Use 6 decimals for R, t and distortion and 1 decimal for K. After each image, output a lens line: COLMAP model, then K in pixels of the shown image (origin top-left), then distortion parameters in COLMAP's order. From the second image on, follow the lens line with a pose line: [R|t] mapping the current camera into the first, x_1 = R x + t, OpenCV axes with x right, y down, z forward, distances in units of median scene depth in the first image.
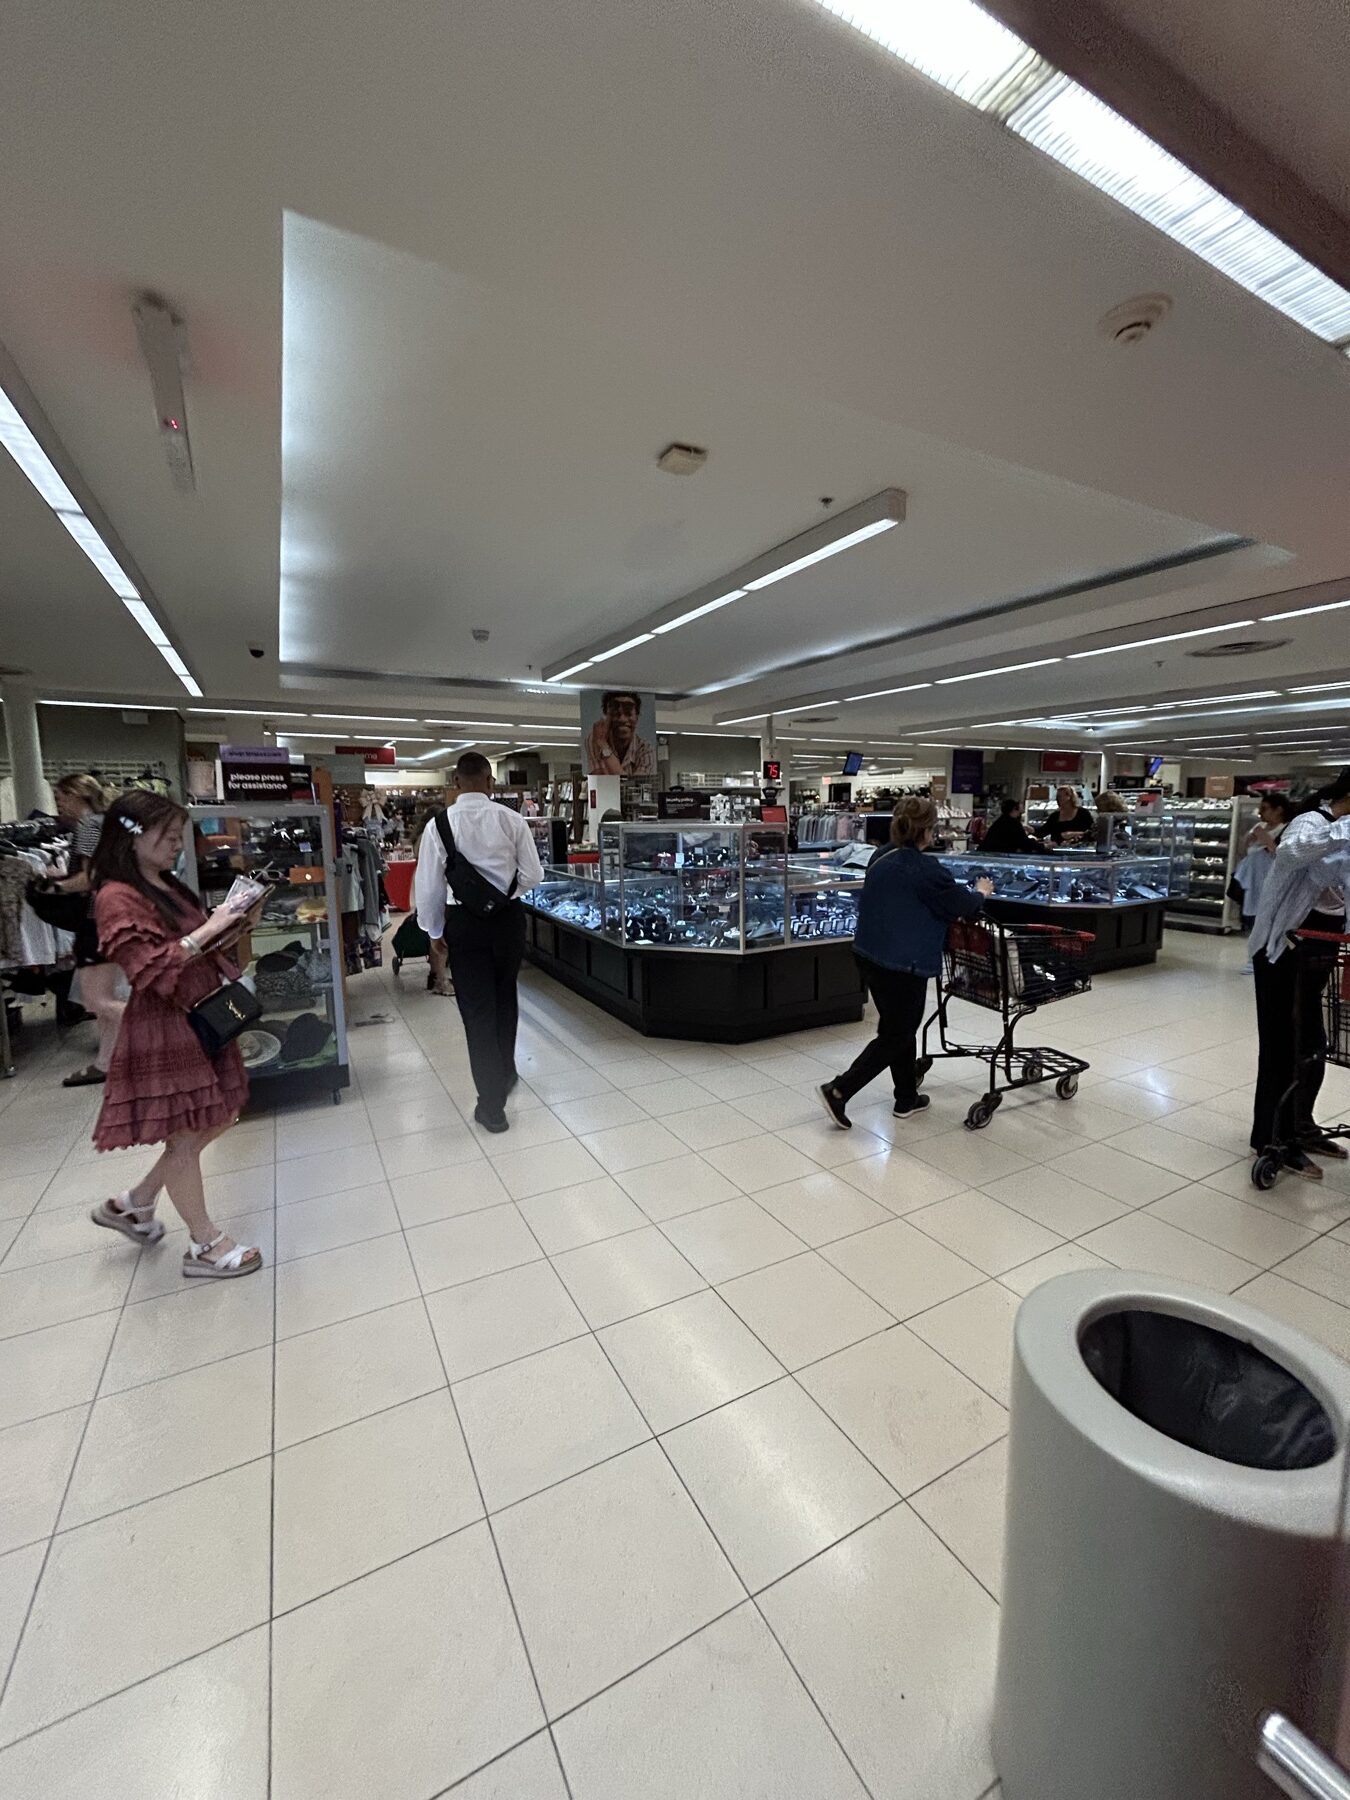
lens RADIAL K [[723.8, 0, 673.9], [0, 723.8, 898.3], [0, 0, 1]] dist [0.003198, 0.000960]
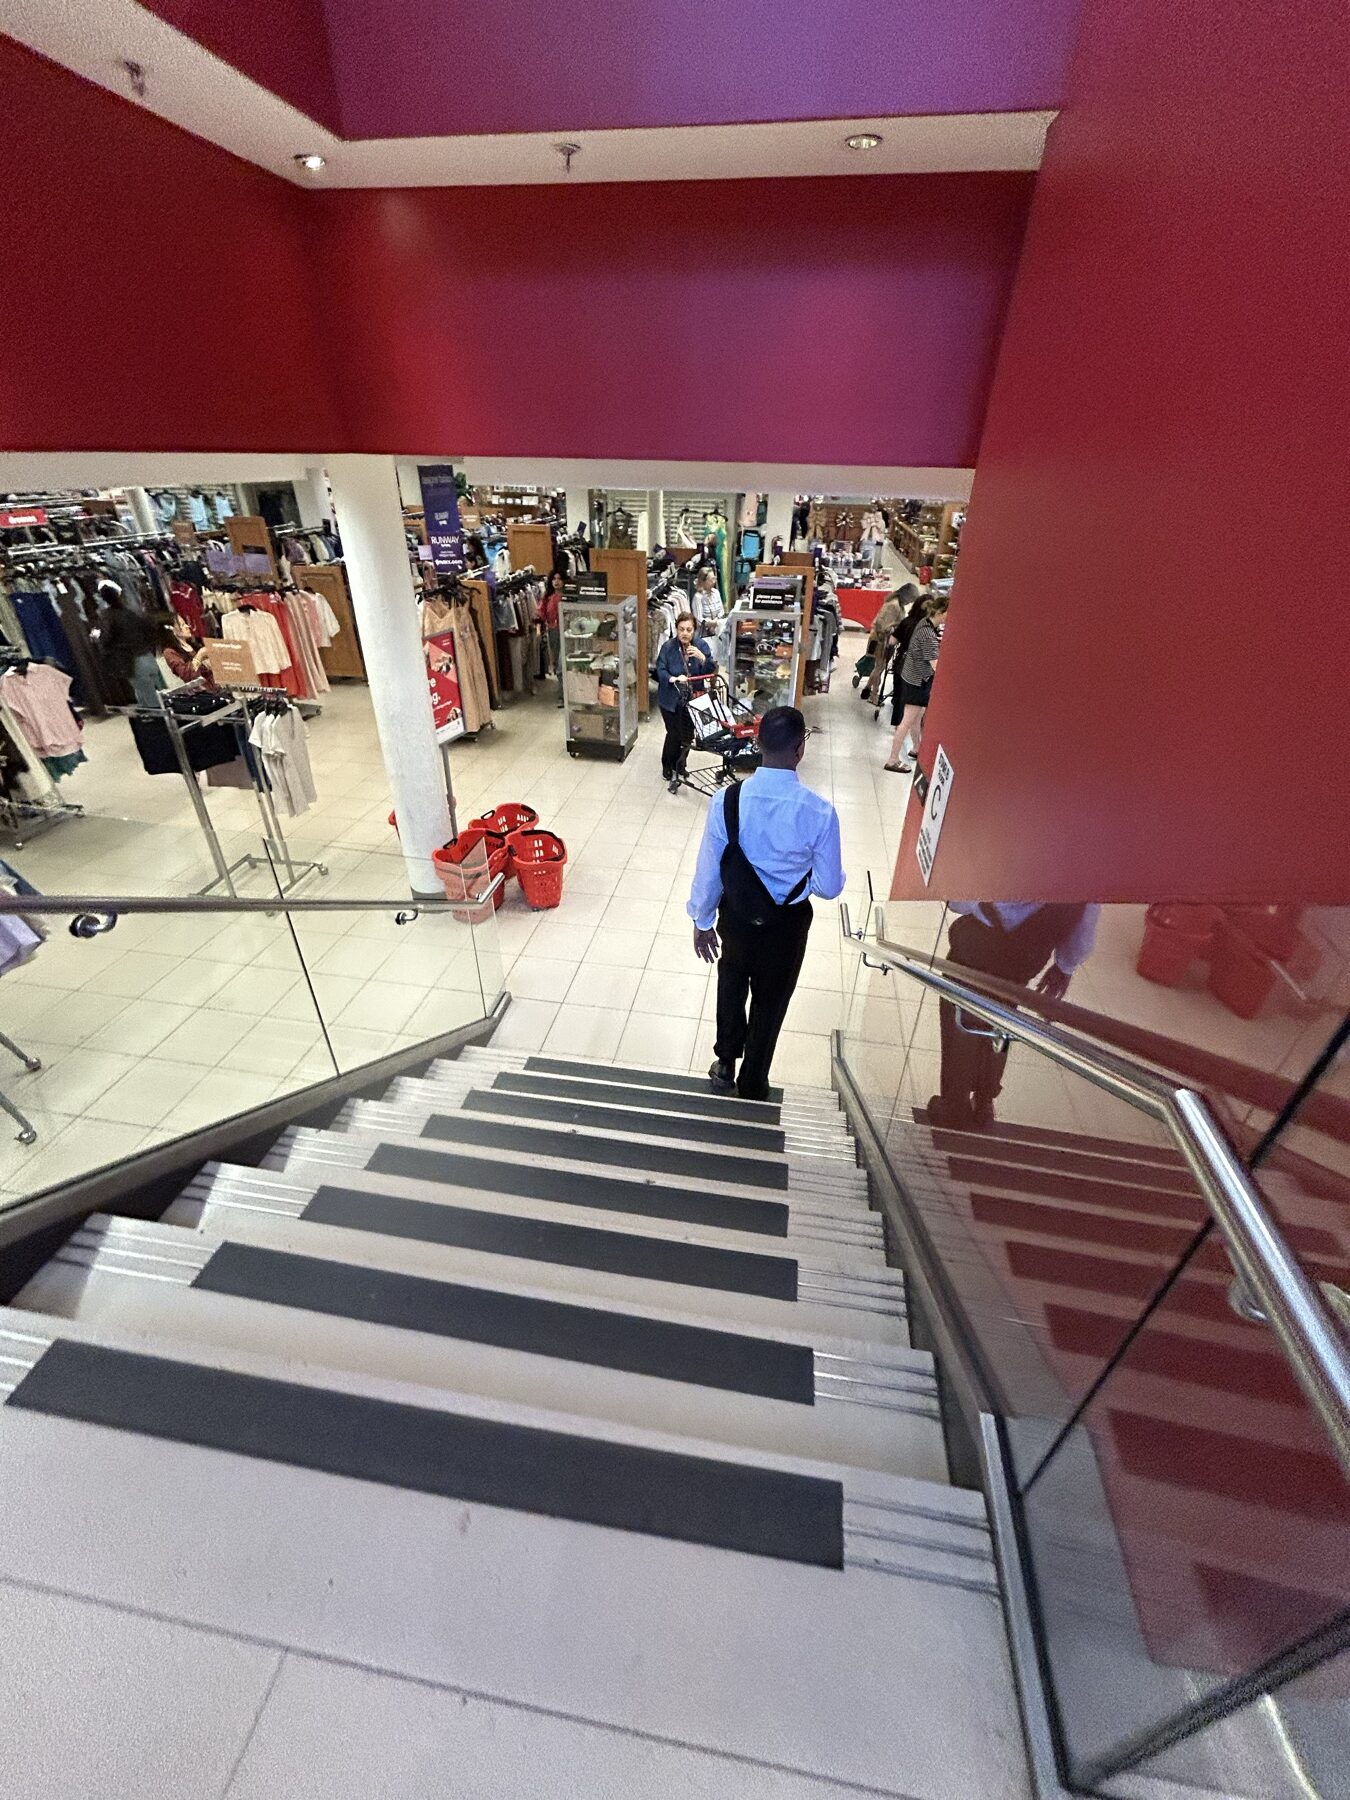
lens RADIAL K [[723.8, 0, 675.4], [0, 723.8, 902.6], [0, 0, 1]] dist [0.003198, 0.000960]
pose [[0.789589, 0.348332, -0.505188, 0.305221], [-0.109522, 0.890047, 0.442517, -0.178310], [0.603784, -0.294077, 0.740921, -0.512547]]
